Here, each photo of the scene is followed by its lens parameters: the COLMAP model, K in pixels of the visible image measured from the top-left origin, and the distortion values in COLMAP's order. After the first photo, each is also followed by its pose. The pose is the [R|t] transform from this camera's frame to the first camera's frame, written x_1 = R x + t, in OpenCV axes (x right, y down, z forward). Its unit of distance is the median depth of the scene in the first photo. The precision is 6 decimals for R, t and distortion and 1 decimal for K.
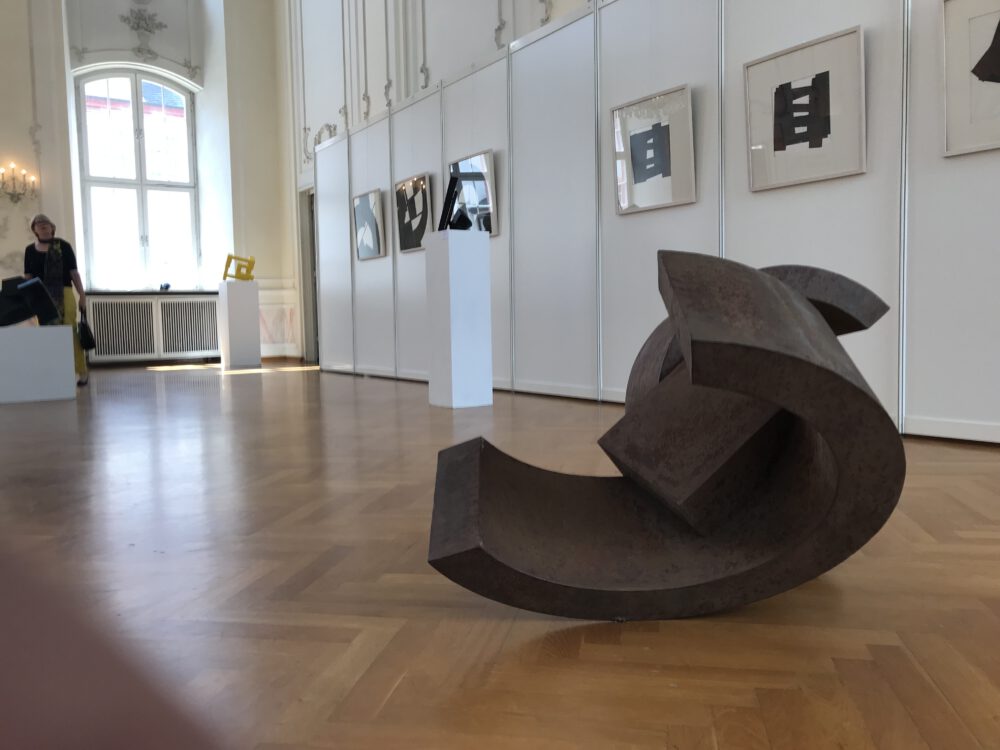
lens RADIAL K [[830.2, 0, 502.3], [0, 830.2, 375.9], [0, 0, 1]] dist [0.005405, 0.024045]
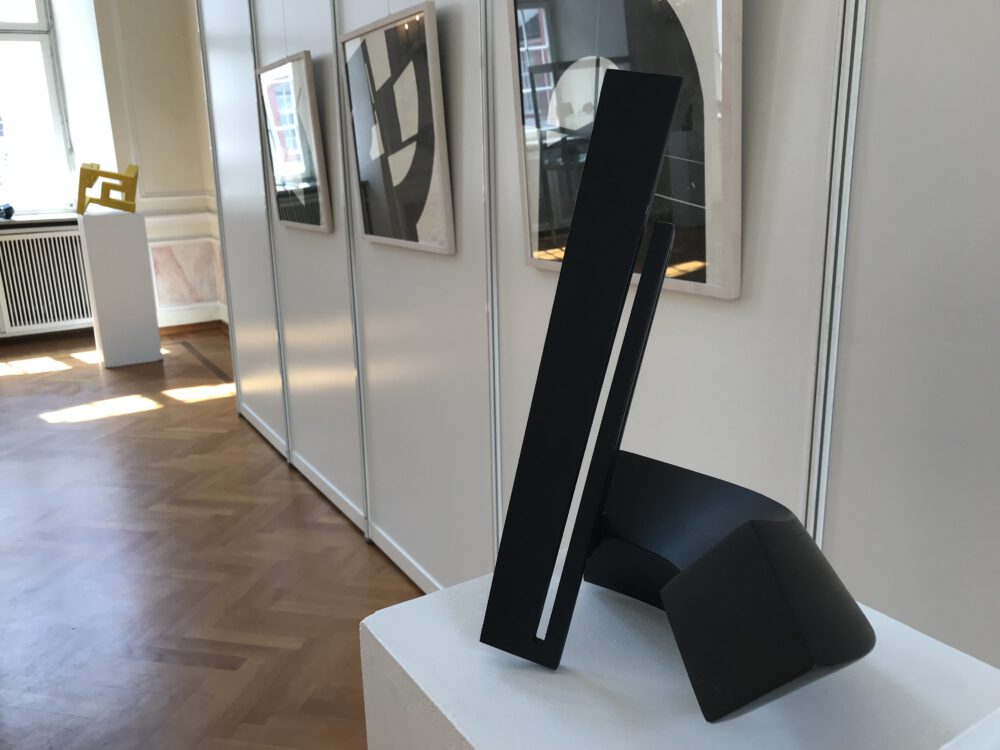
lens RADIAL K [[830.2, 0, 498.5], [0, 830.2, 377.3], [0, 0, 1]] dist [0.005405, 0.024045]
pose [[0.999344, 0.003358, -0.036062, -0.036568], [0.003354, 0.982832, 0.184472, -0.112067], [0.036062, -0.184472, 0.982176, 0.455971]]
